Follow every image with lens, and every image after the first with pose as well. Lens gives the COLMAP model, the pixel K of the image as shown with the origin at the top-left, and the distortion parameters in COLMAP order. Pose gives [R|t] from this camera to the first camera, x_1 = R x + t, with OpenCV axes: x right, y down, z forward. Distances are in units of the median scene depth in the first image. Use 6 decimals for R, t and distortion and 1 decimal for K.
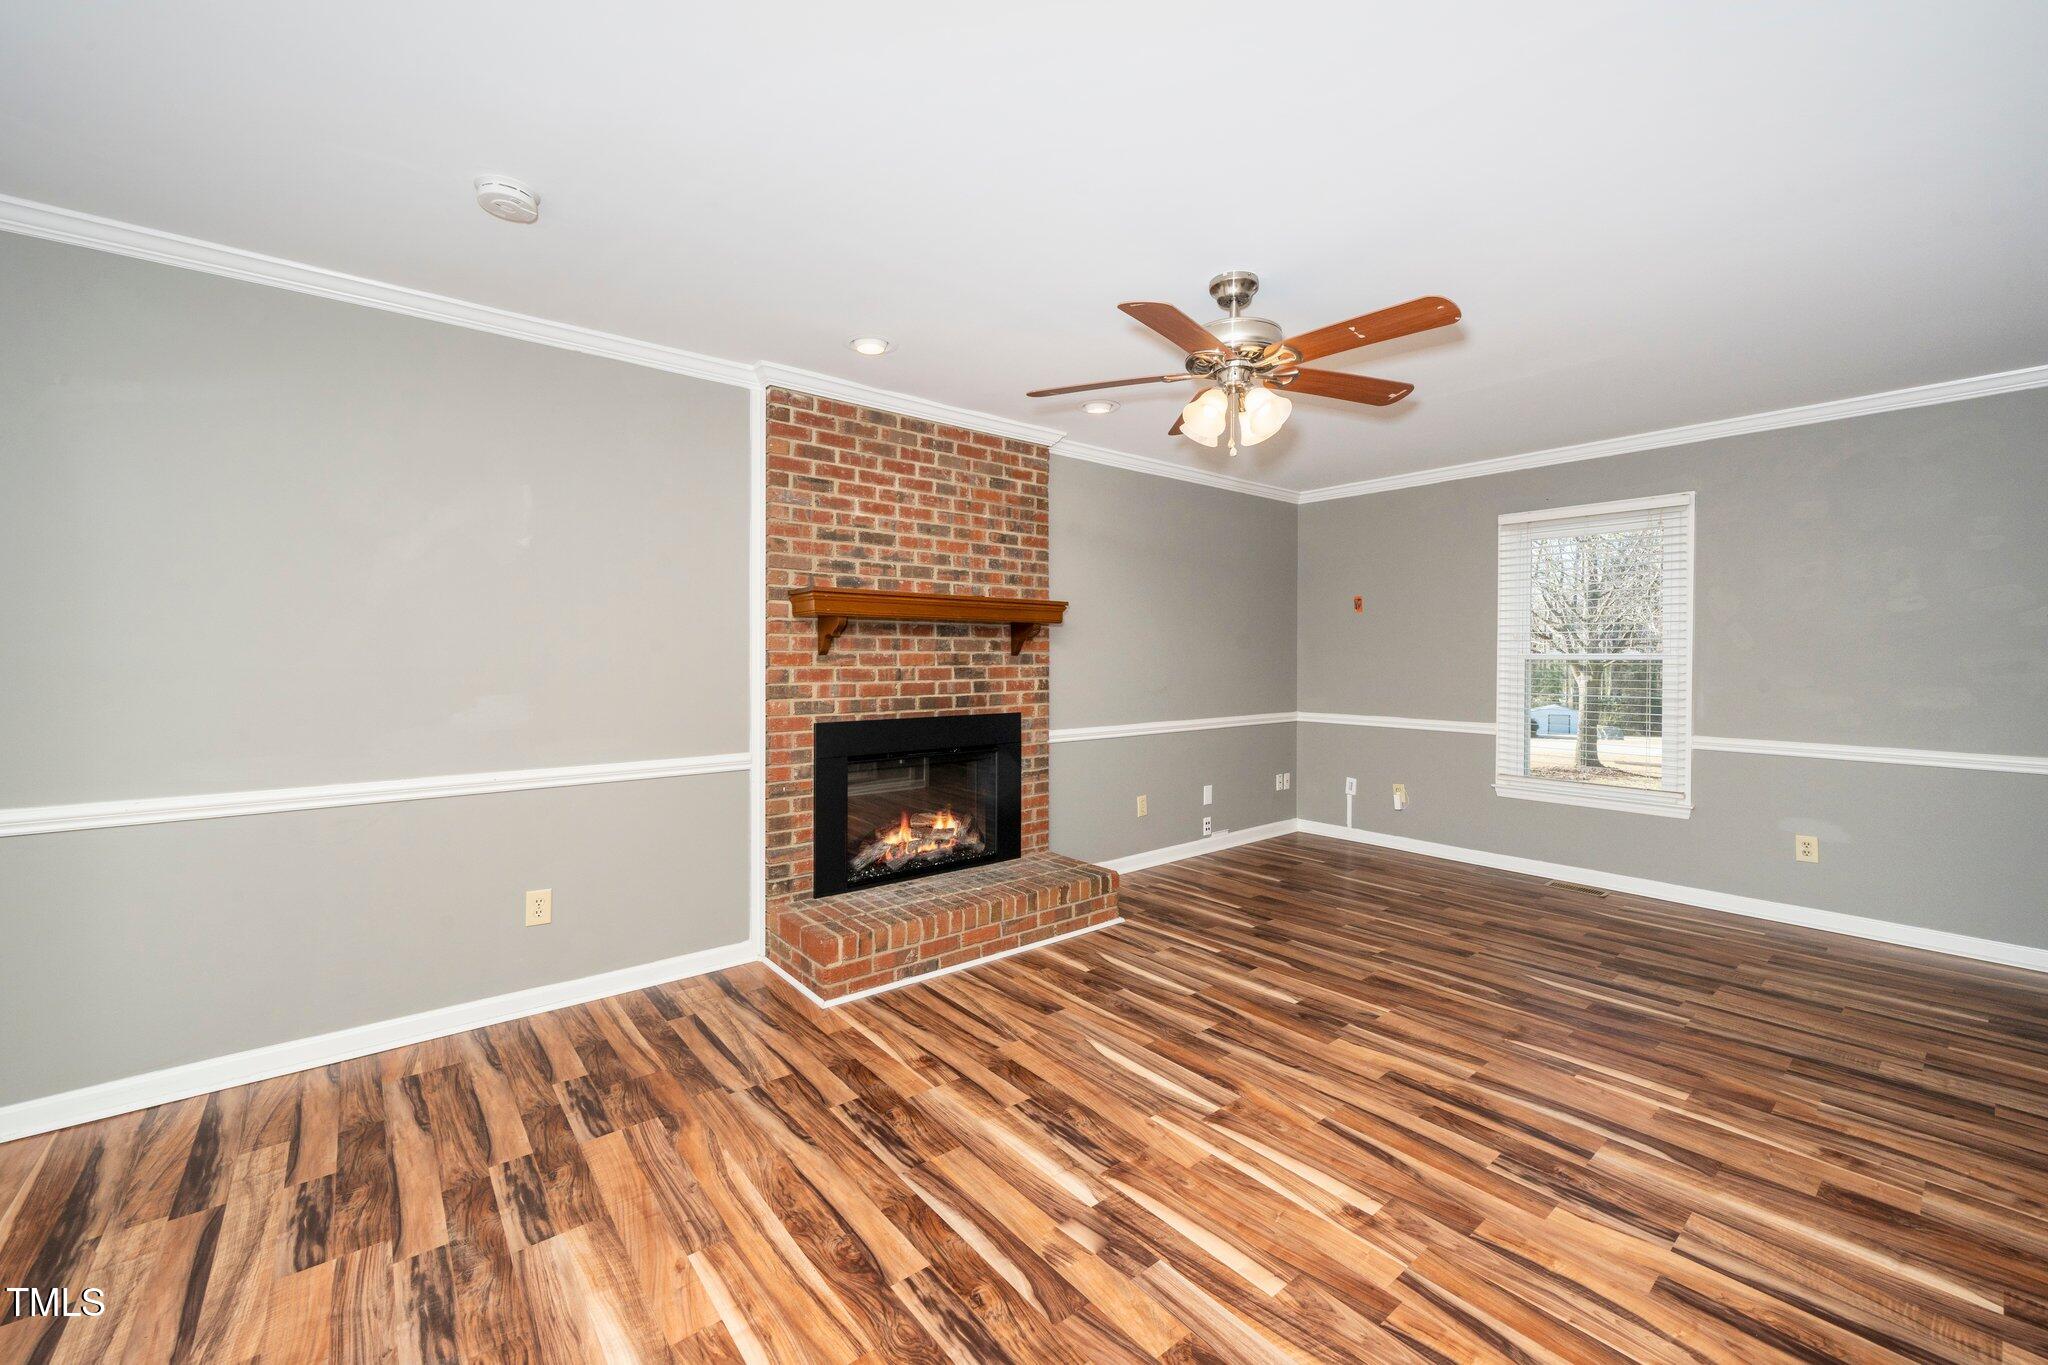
lens RADIAL K [[815.6, 0, 1018.0], [0, 815.6, 667.9], [0, 0, 1]] dist [-0.009050, 0.000145]
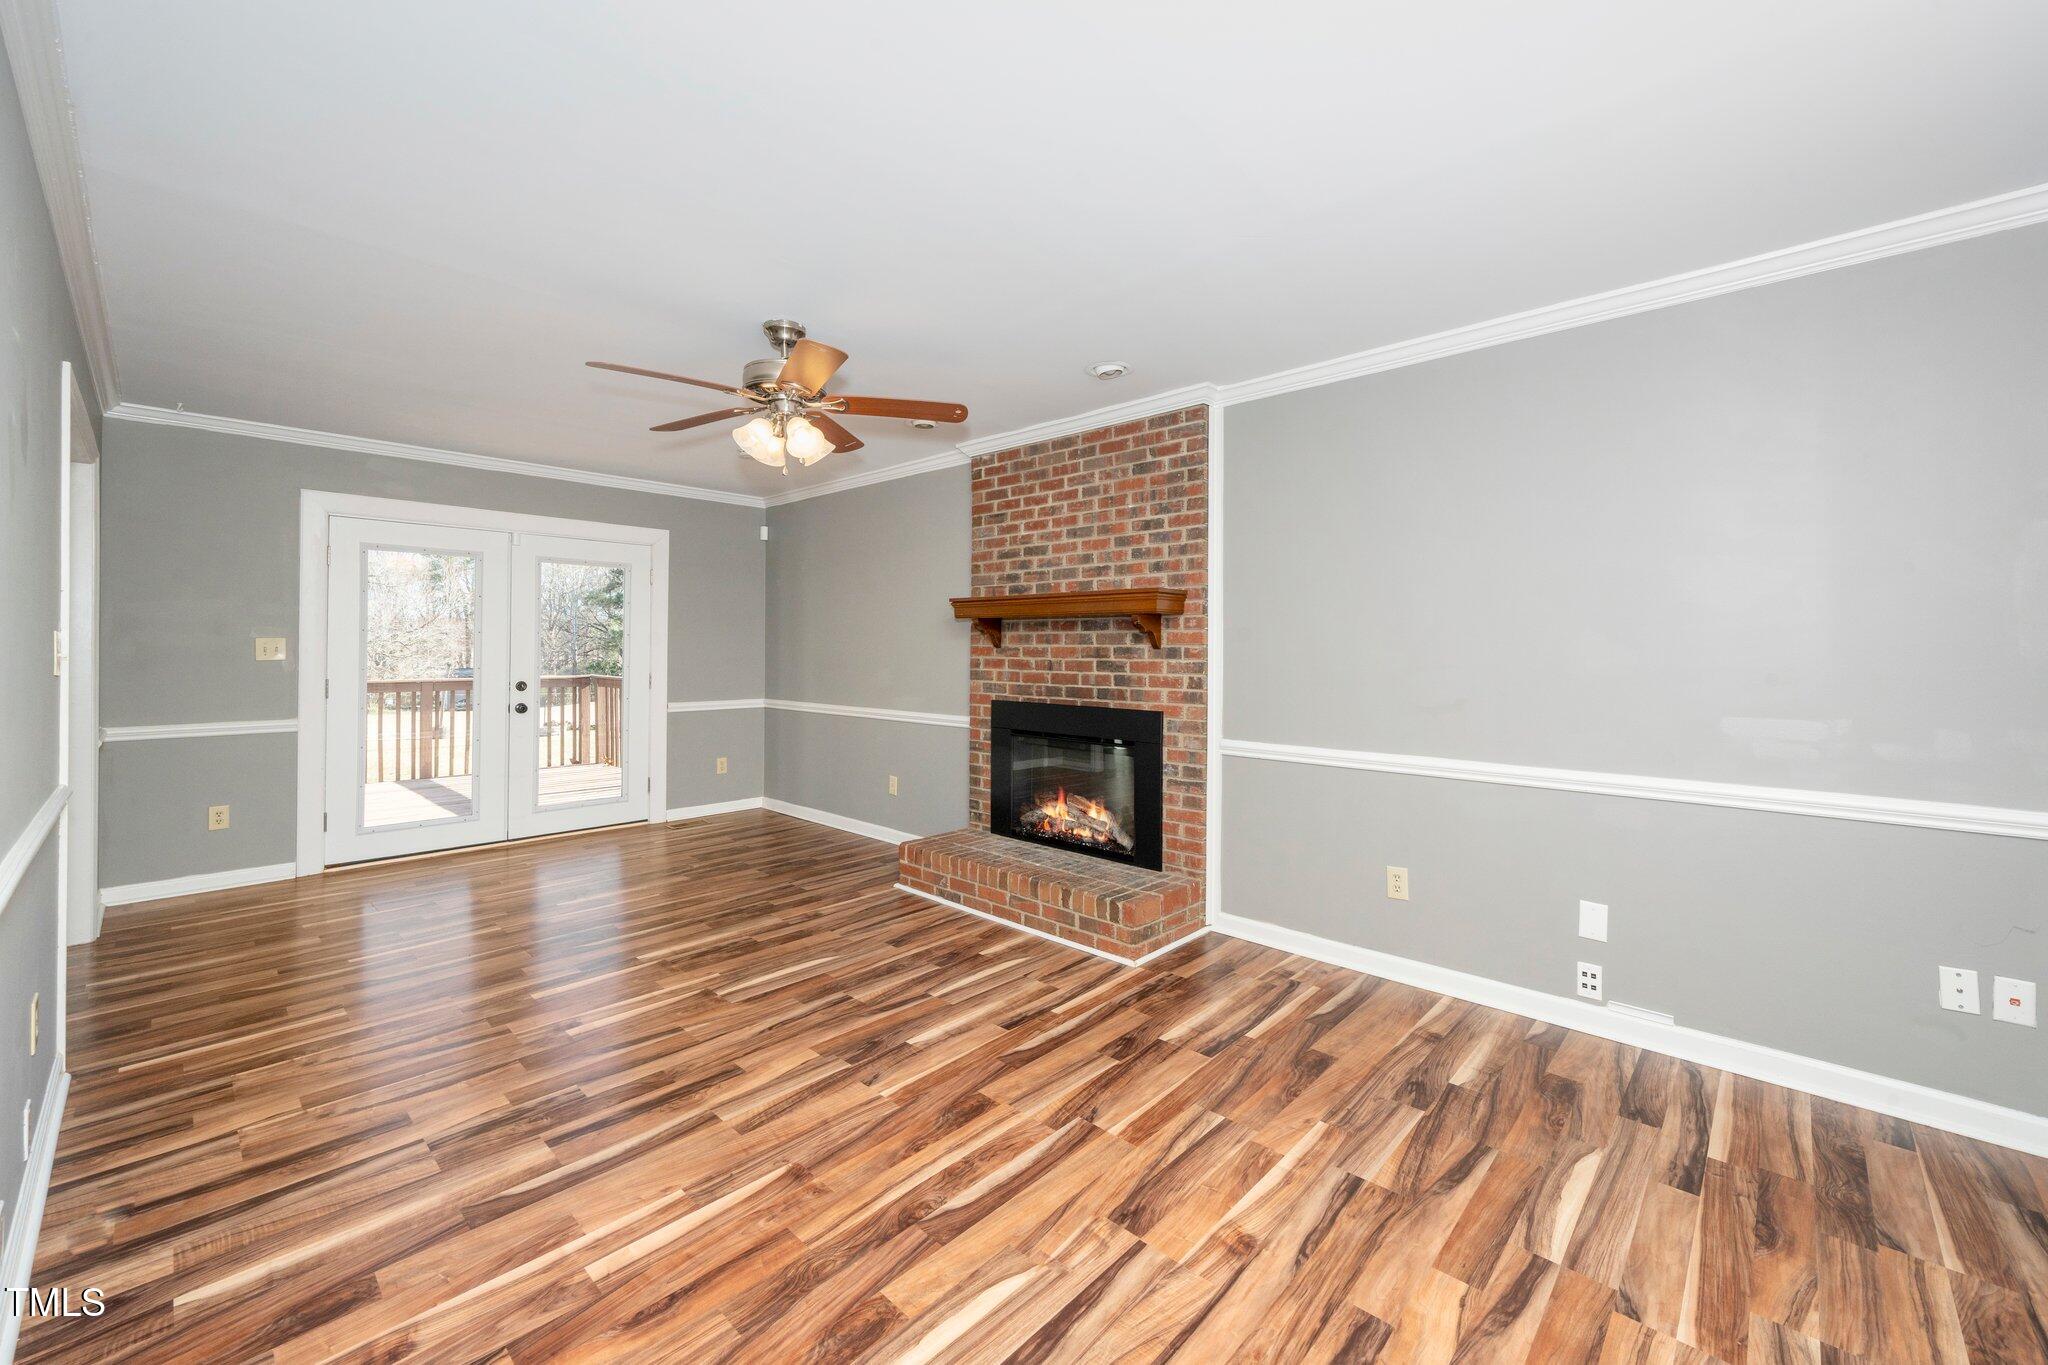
lens RADIAL K [[815.6, 0, 1000.7], [0, 815.6, 652.2], [0, 0, 1]] dist [-0.009050, 0.000145]
pose [[0.119510, 0.003423, -0.992827, 1.054949], [-0.020281, 0.999794, 0.001005, -0.010614], [0.992626, 0.020016, 0.119554, 0.849016]]
